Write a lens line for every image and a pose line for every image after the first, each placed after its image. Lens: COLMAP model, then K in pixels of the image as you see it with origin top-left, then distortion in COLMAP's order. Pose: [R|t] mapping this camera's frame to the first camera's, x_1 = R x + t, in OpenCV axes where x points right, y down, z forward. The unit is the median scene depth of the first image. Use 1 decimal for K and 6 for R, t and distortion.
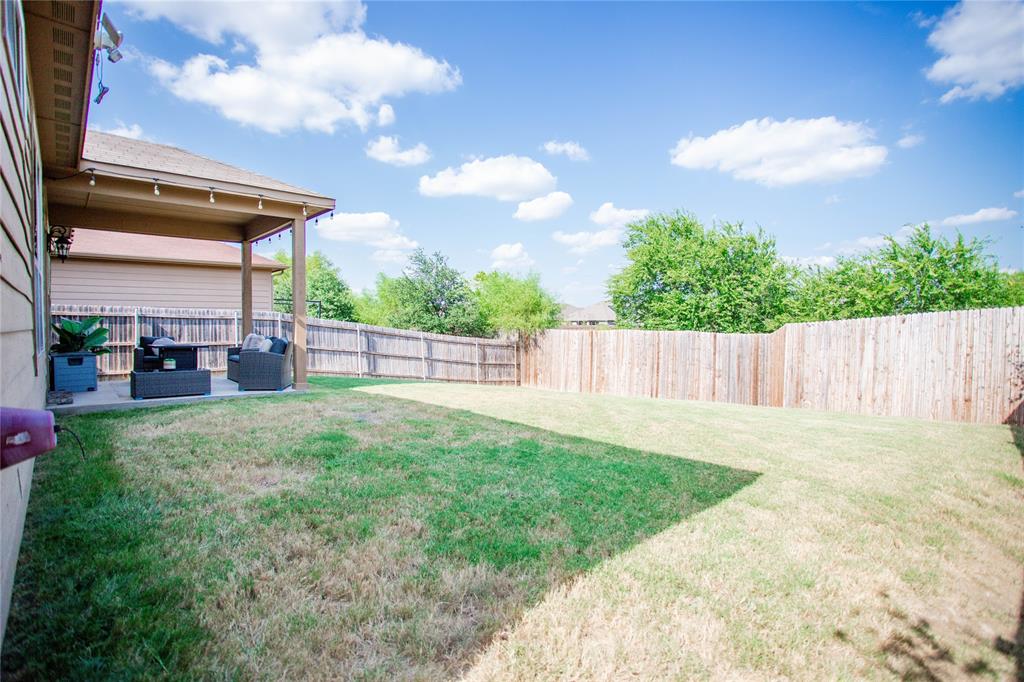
lens RADIAL K [[509.6, 0, 519.5], [0, 509.6, 337.4], [0, 0, 1]] dist [-0.058674, 0.021101]
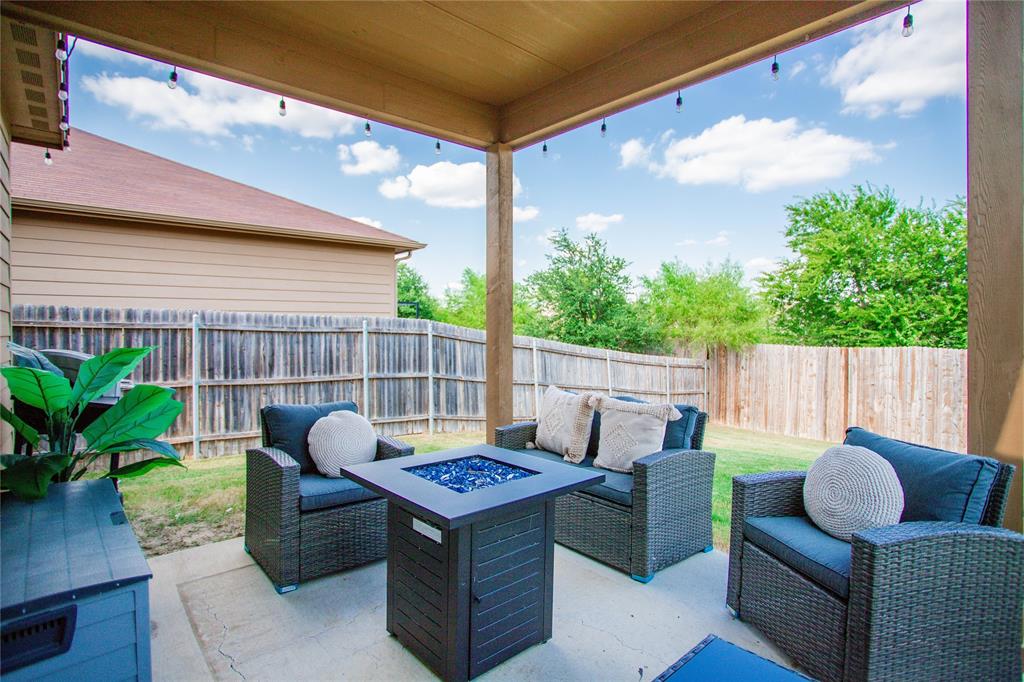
lens RADIAL K [[509.6, 0, 514.3], [0, 509.6, 340.0], [0, 0, 1]] dist [-0.058674, 0.021101]
pose [[0.999753, 0.003228, -0.021992, -0.350631], [-0.003258, 0.999994, -0.001366, -0.025491], [0.021988, 0.001437, 0.999757, 0.400087]]
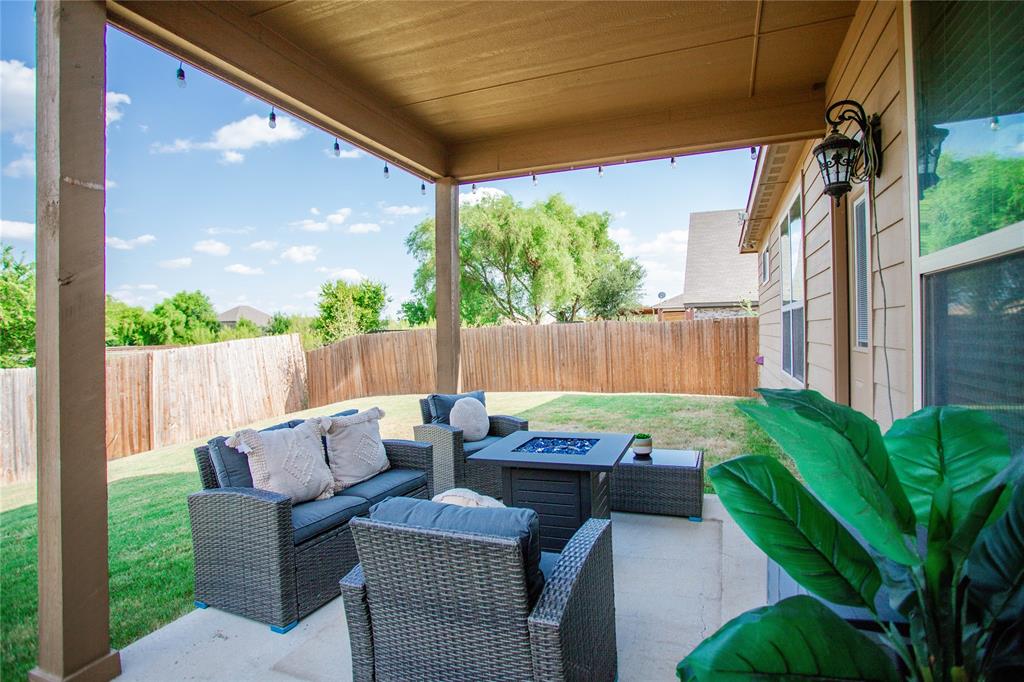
lens RADIAL K [[516.0, 0, 509.4], [0, 516.0, 336.7], [0, 0, 1]] dist [-0.020909, -0.000084]
pose [[-0.402867, 0.002772, 0.915254, -0.526914], [0.043010, 0.998948, 0.015906, -0.032991], [-0.914247, 0.045773, -0.402562, 0.626225]]
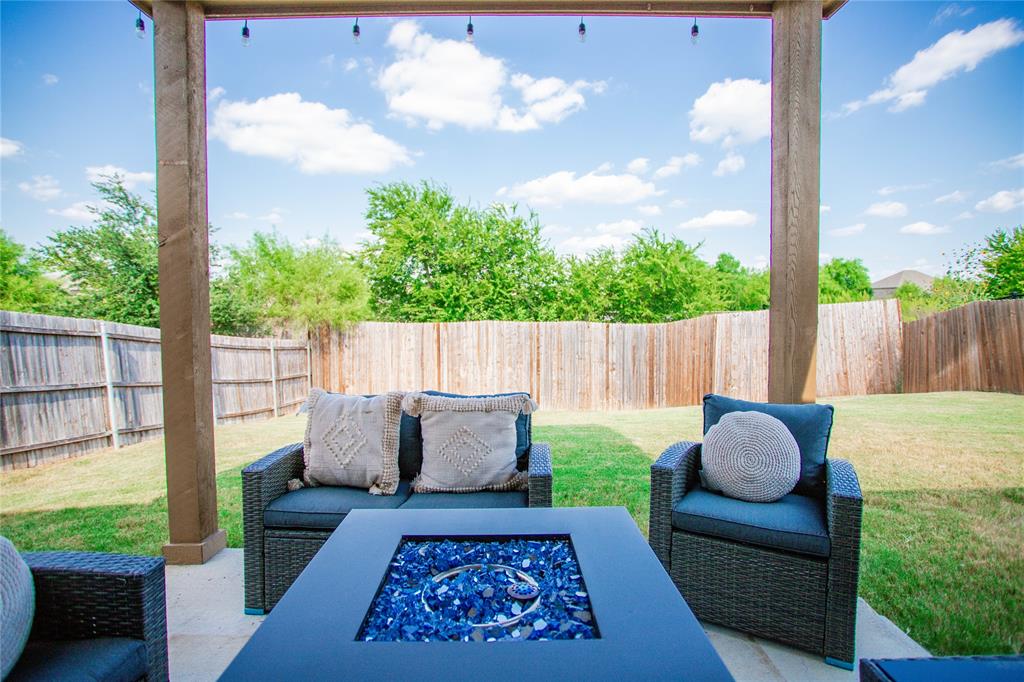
lens RADIAL K [[509.6, 0, 506.2], [0, 509.6, 323.4], [0, 0, 1]] dist [-0.058674, 0.021101]
pose [[0.690076, -0.024534, 0.723321, -0.414516], [0.020595, 0.999686, 0.014259, -0.025767], [-0.723444, 0.005057, 0.690364, 0.490764]]
